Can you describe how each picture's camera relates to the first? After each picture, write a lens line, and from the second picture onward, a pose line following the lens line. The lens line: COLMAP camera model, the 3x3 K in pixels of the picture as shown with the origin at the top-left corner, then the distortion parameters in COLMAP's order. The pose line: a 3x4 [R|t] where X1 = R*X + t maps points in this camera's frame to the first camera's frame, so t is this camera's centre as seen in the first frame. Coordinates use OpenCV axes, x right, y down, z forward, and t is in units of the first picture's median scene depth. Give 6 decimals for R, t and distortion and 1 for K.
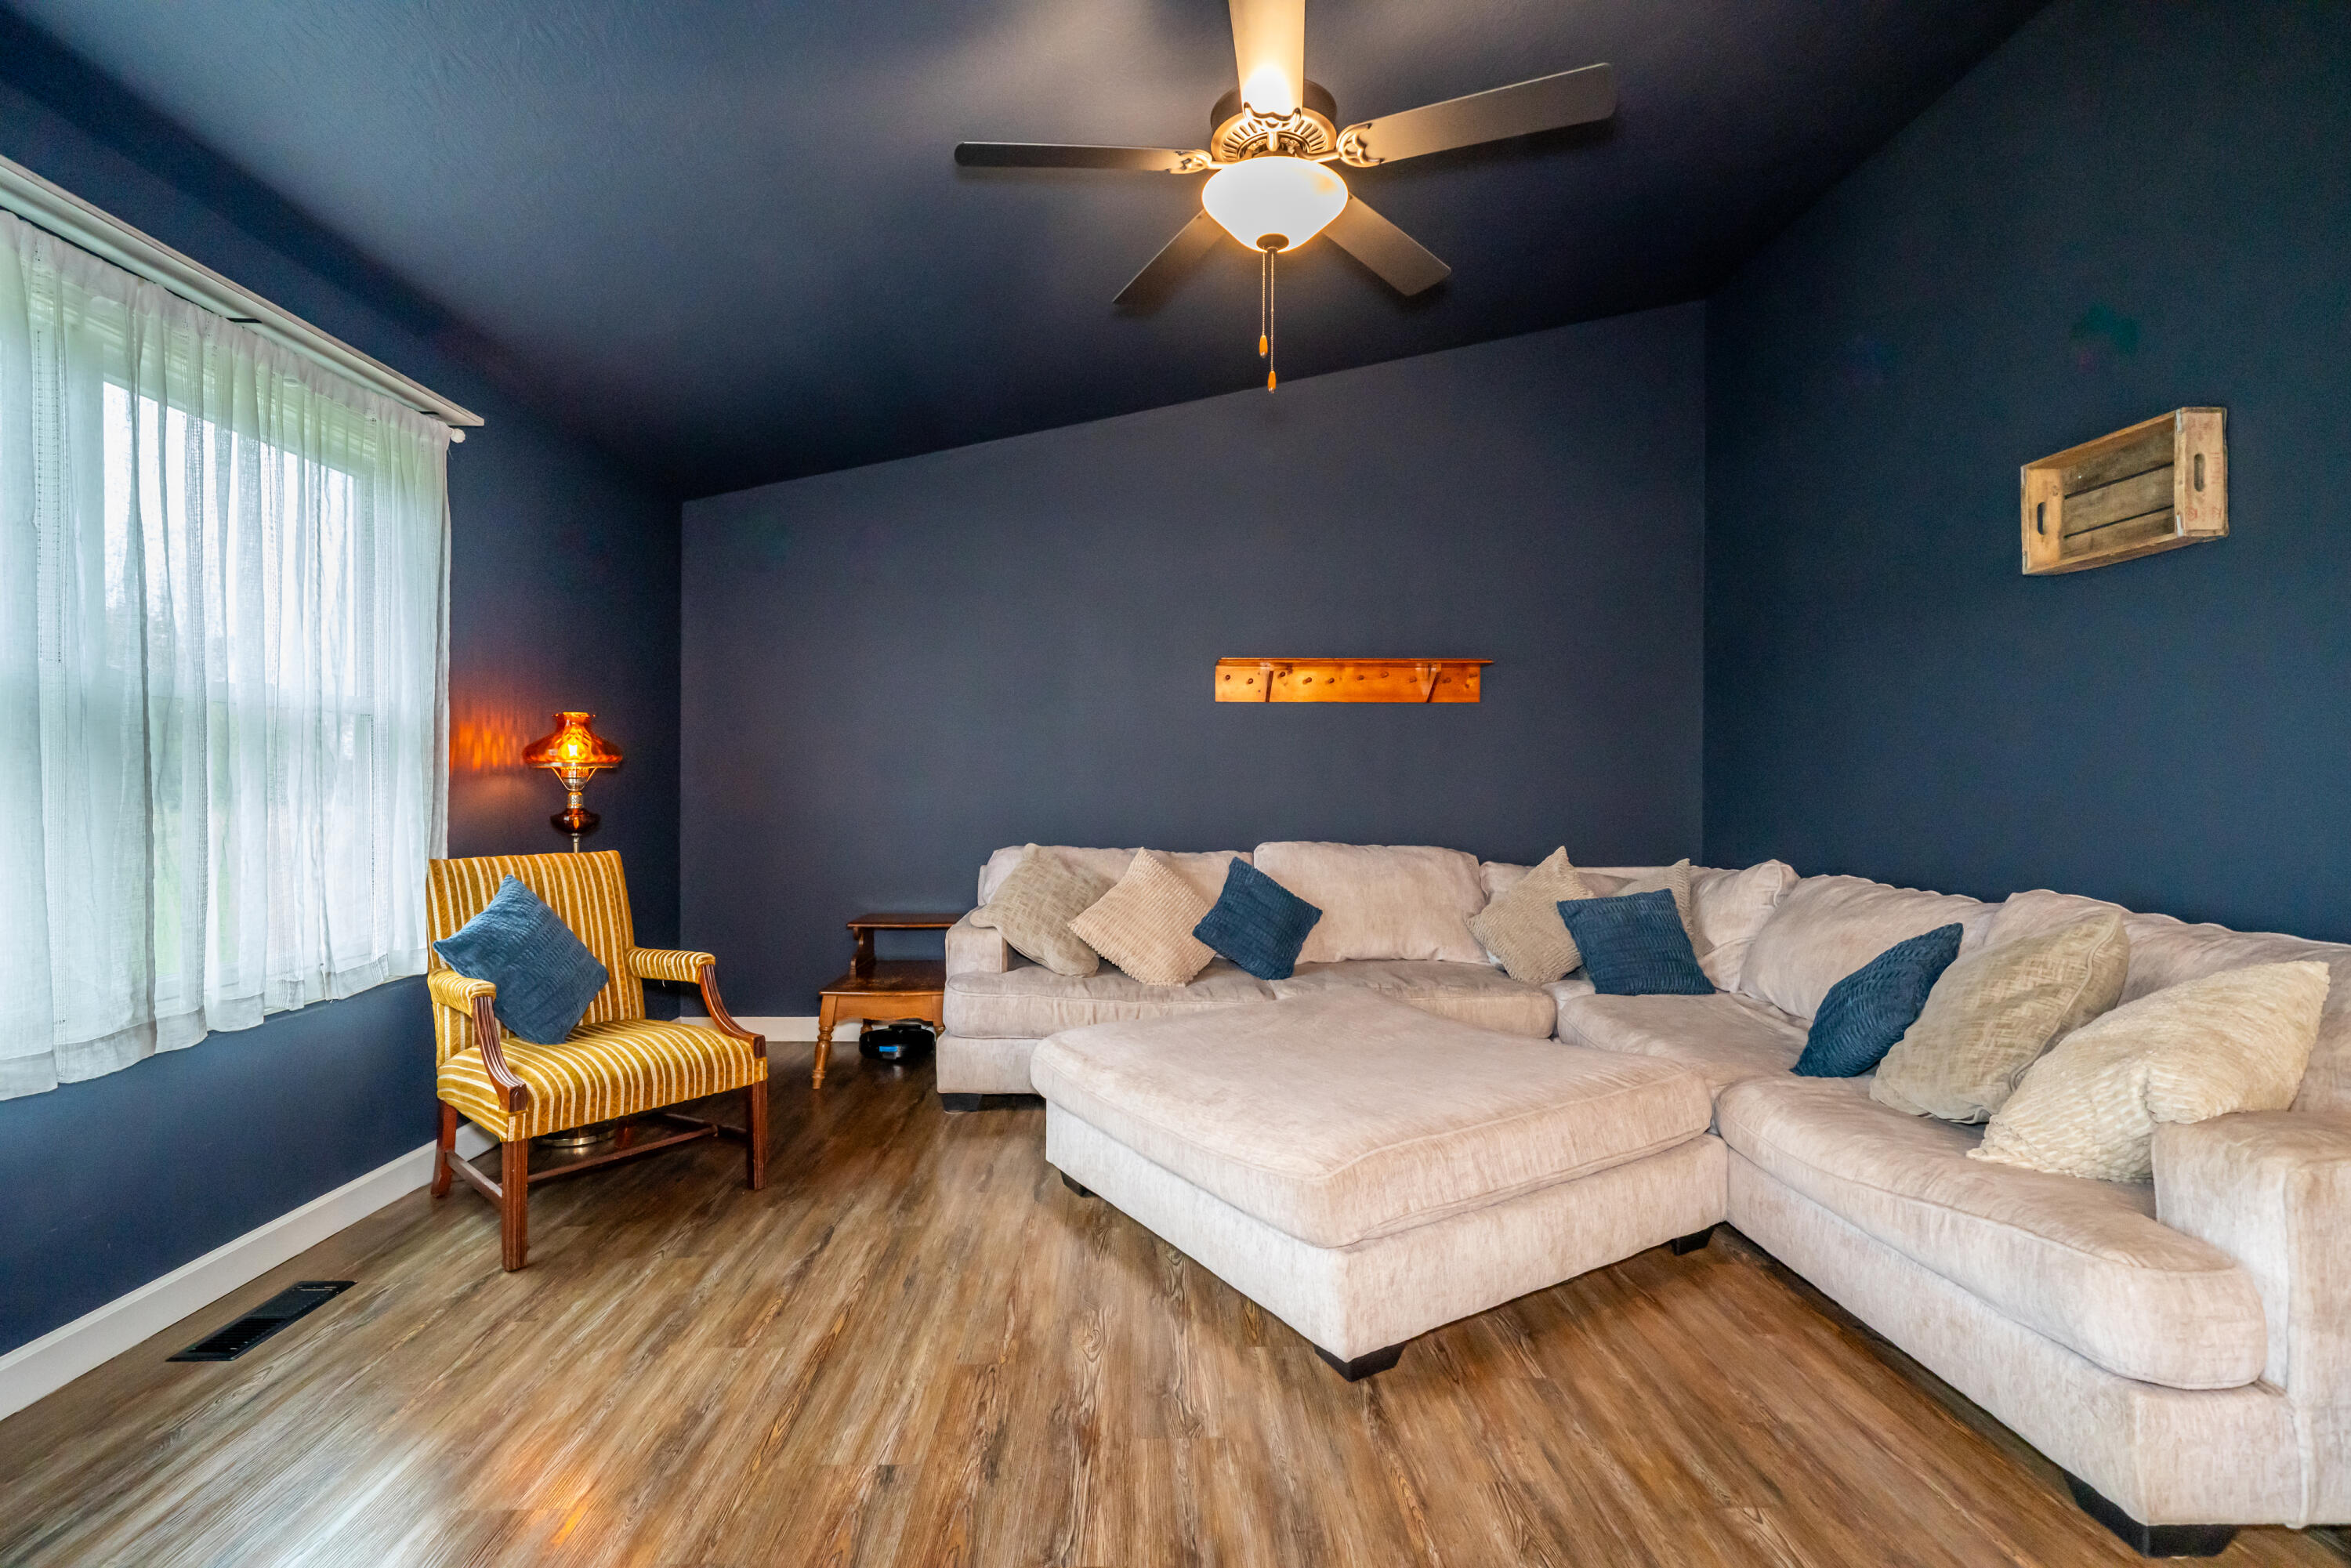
lens RADIAL K [[1063.0, 0, 1143.8], [0, 1063.0, 783.4], [0, 0, 1]] dist [0.000749, -0.000398]
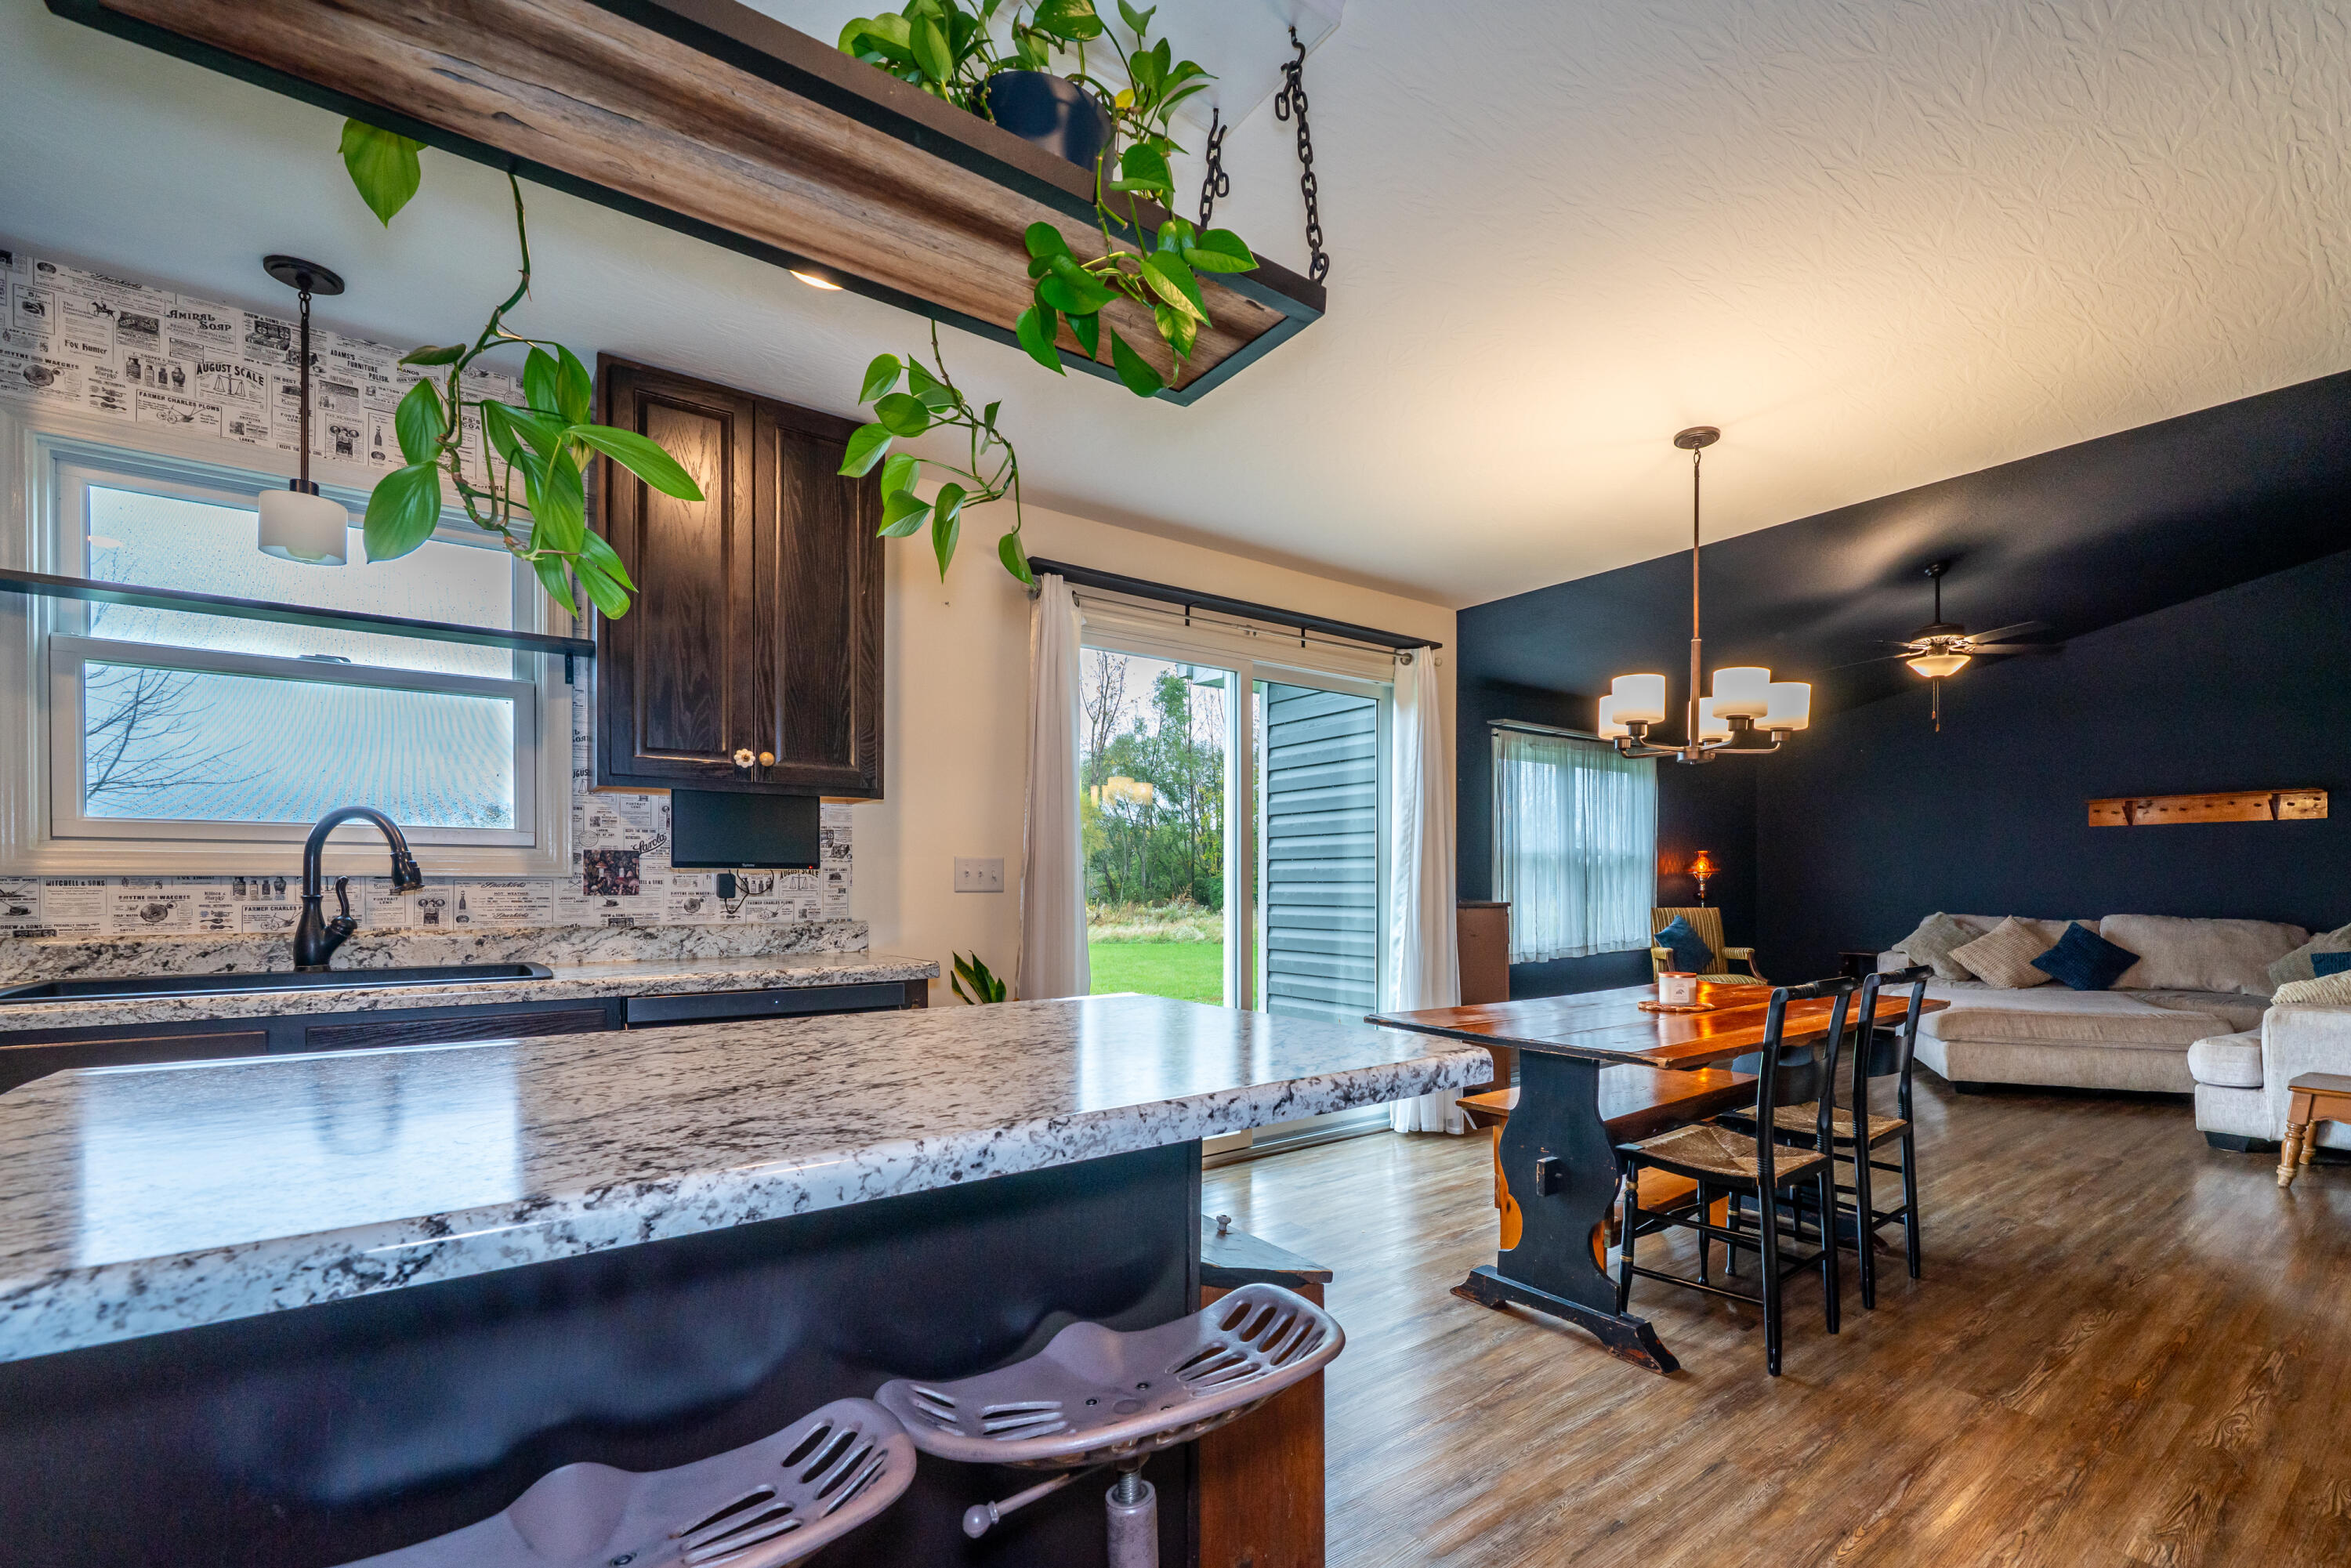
lens RADIAL K [[1020.8, 0, 1290.3], [0, 1020.8, 885.9], [0, 0, 1]] dist [0.001118, -0.000259]
pose [[0.622259, -0.002490, -0.782807, 0.715830], [0.002394, 0.999996, -0.001277, 0.014109], [0.782807, -0.001079, 0.622263, -1.207518]]
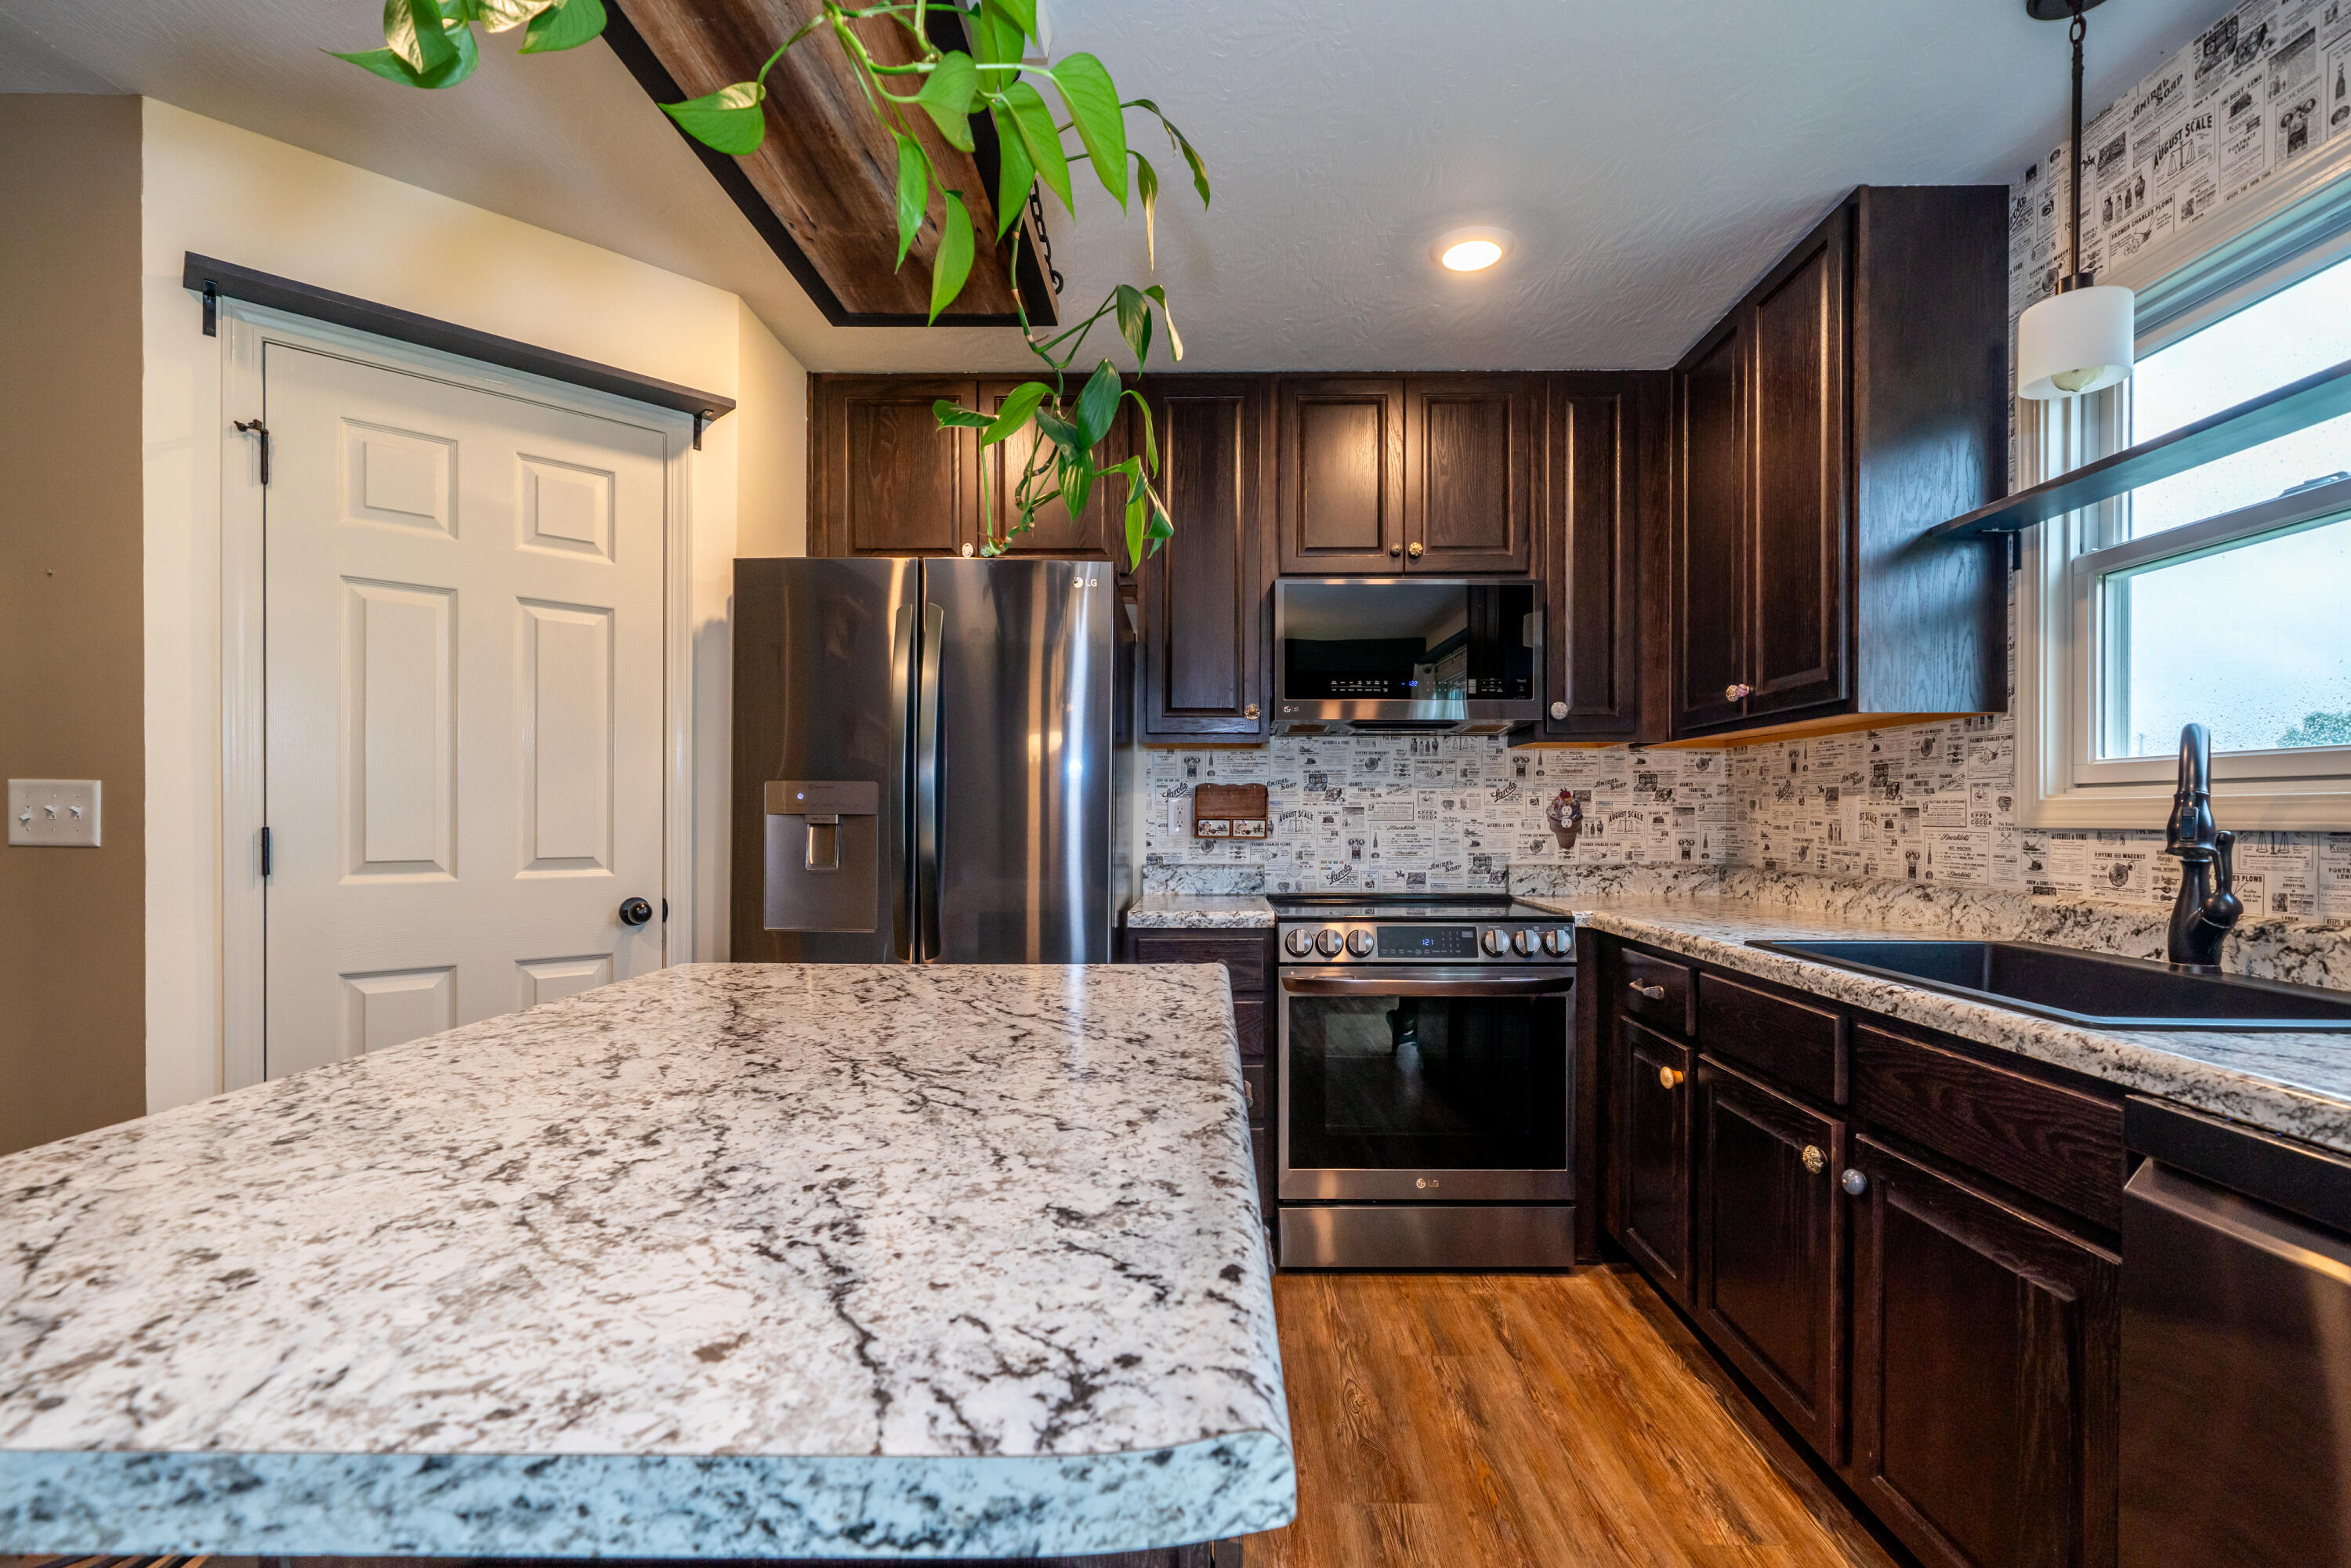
lens RADIAL K [[1091.1, 0, 1199.7], [0, 1091.1, 821.7], [0, 0, 1]] dist [0.000723, 0.000612]
pose [[-0.999713, -0.008135, 0.022534, 0.218952], [-0.008001, 0.999950, 0.006041, 0.002012], [-0.022582, 0.005859, -0.999728, -0.802579]]
